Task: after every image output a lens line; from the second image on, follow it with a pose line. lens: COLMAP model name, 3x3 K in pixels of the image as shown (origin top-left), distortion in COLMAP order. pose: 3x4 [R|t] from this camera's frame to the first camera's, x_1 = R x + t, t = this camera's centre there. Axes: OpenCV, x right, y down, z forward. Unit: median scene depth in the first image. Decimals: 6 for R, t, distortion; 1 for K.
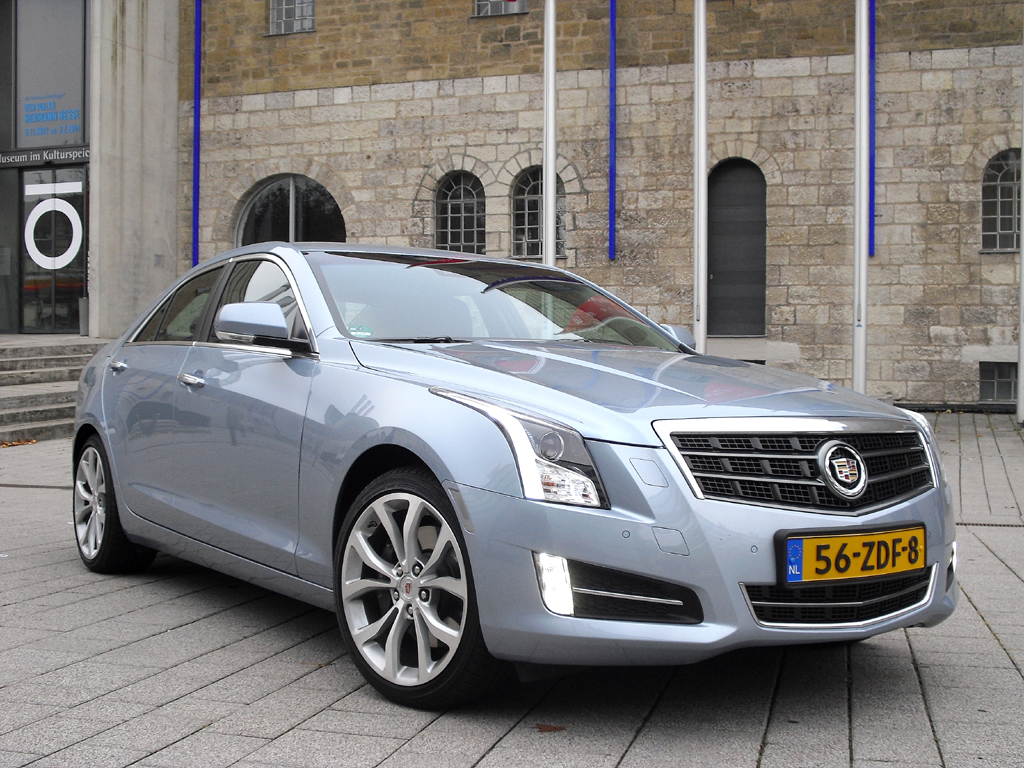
lens RADIAL K [[1297.1, 0, 510.6], [0, 1297.1, 383.1], [0, 0, 1]] dist [-0.115767, 0.000000]
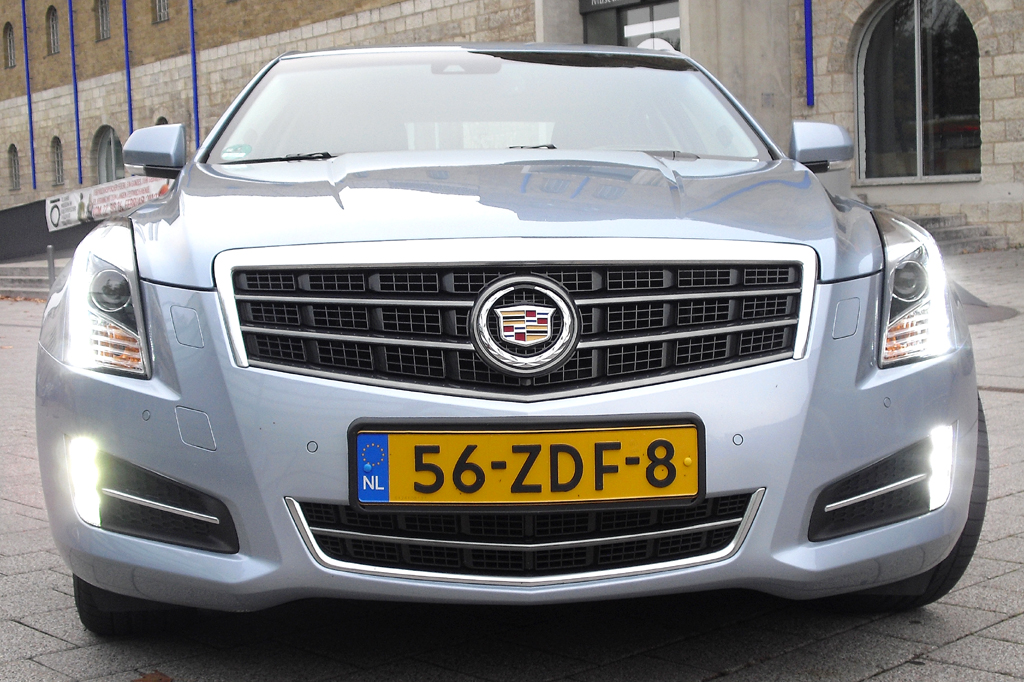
lens RADIAL K [[1461.0, 0, 512.8], [0, 1461.0, 341.8], [0, 0, 1]] dist [-0.109903, 0.000000]
pose [[0.864366, 0.007646, -0.502805, 0.593740], [0.026530, 0.997798, 0.060781, 0.033197], [0.502162, -0.065877, 0.862260, 0.400471]]
